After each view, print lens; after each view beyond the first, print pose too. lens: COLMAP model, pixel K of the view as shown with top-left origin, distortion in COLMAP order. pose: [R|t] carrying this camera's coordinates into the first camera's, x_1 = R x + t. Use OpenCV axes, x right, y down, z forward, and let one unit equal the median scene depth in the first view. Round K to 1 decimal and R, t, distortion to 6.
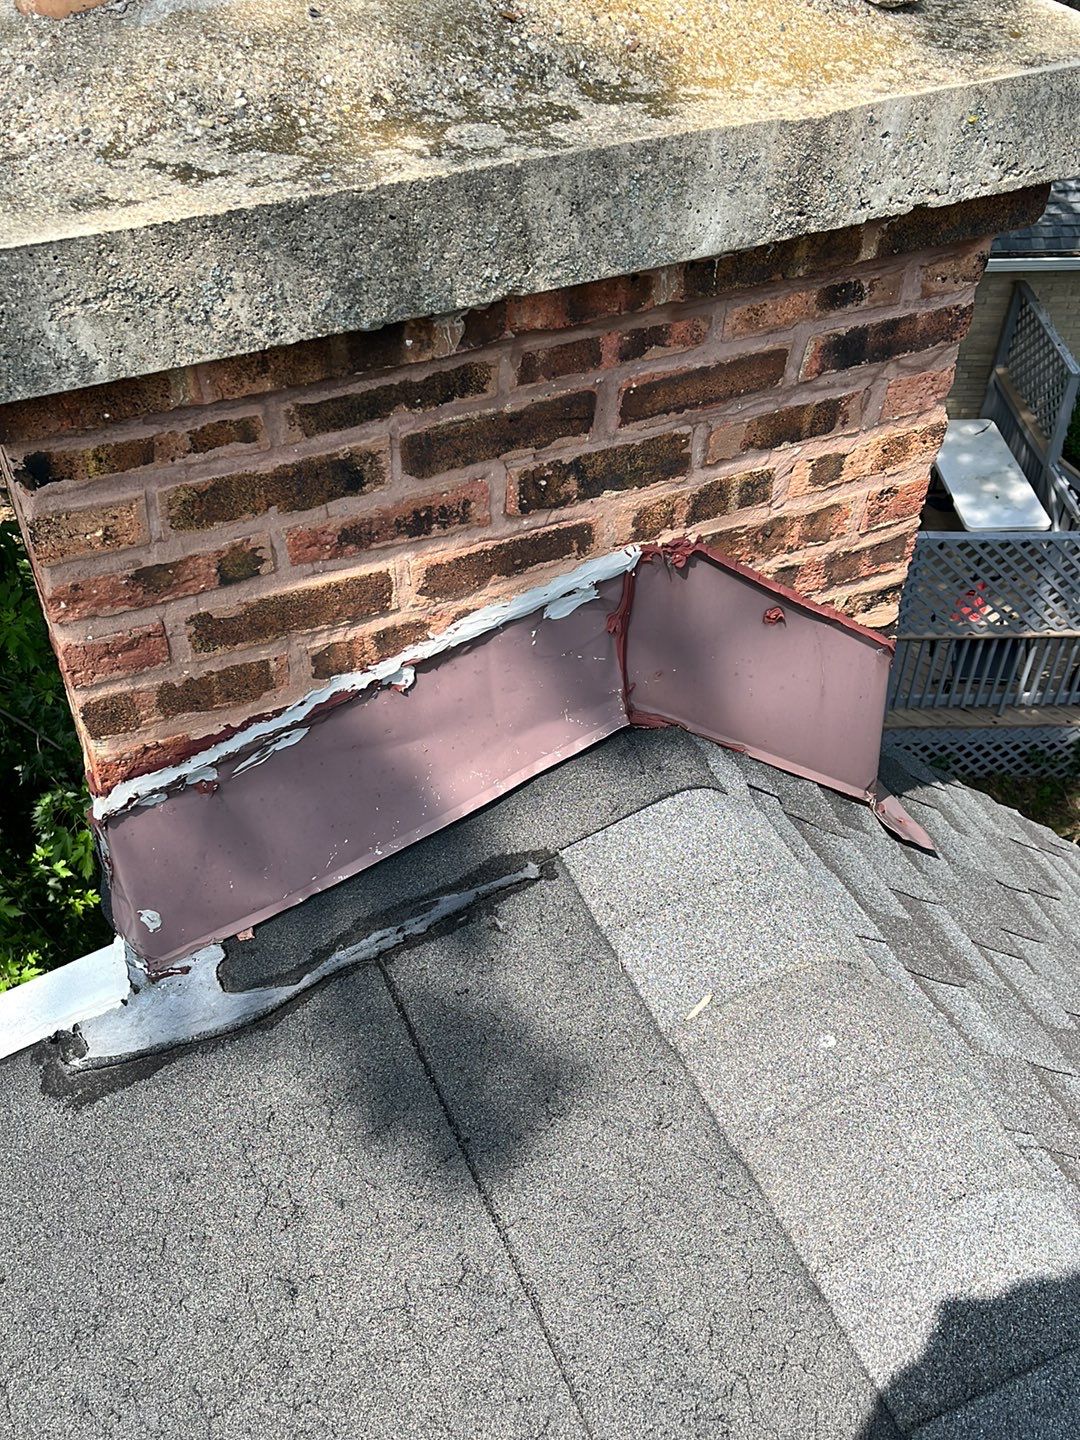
lens RADIAL K [[1430.8, 0, 538.0], [0, 1430.8, 737.9], [0, 0, 1]] dist [0.063437, -0.064419]
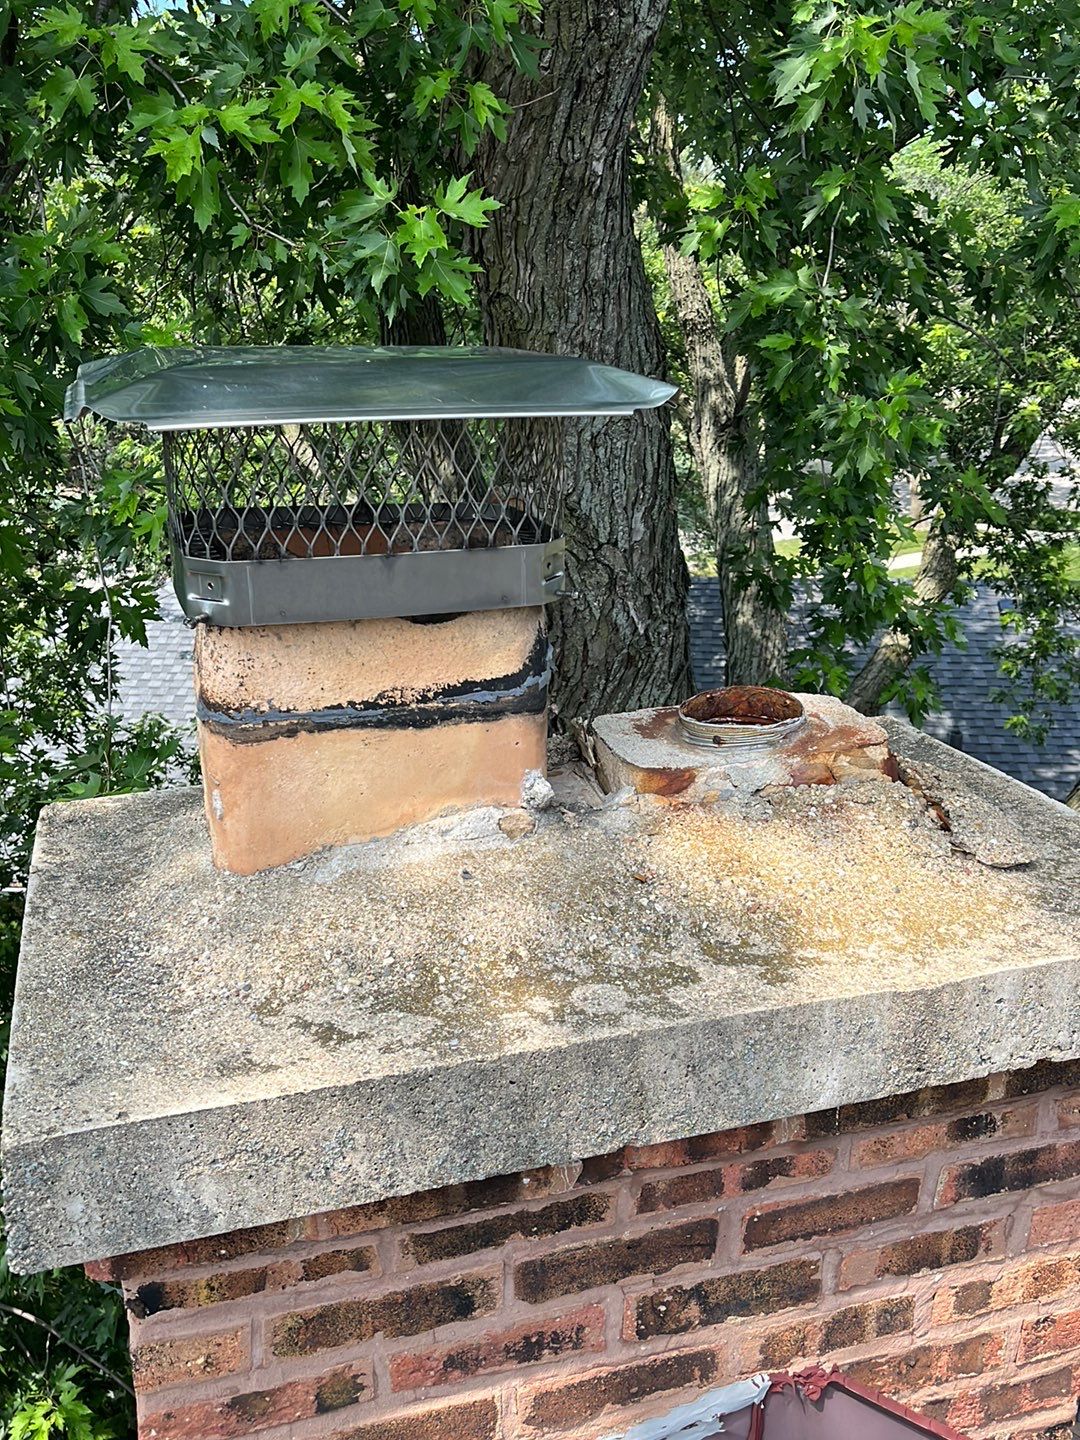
lens RADIAL K [[1430.8, 0, 538.0], [0, 1430.8, 737.9], [0, 0, 1]] dist [0.063437, -0.064419]
pose [[0.991265, 0.024759, -0.129544, 0.041486], [-0.075501, 0.911883, -0.403447, -0.147593], [0.108140, 0.409703, 0.905786, -0.045302]]
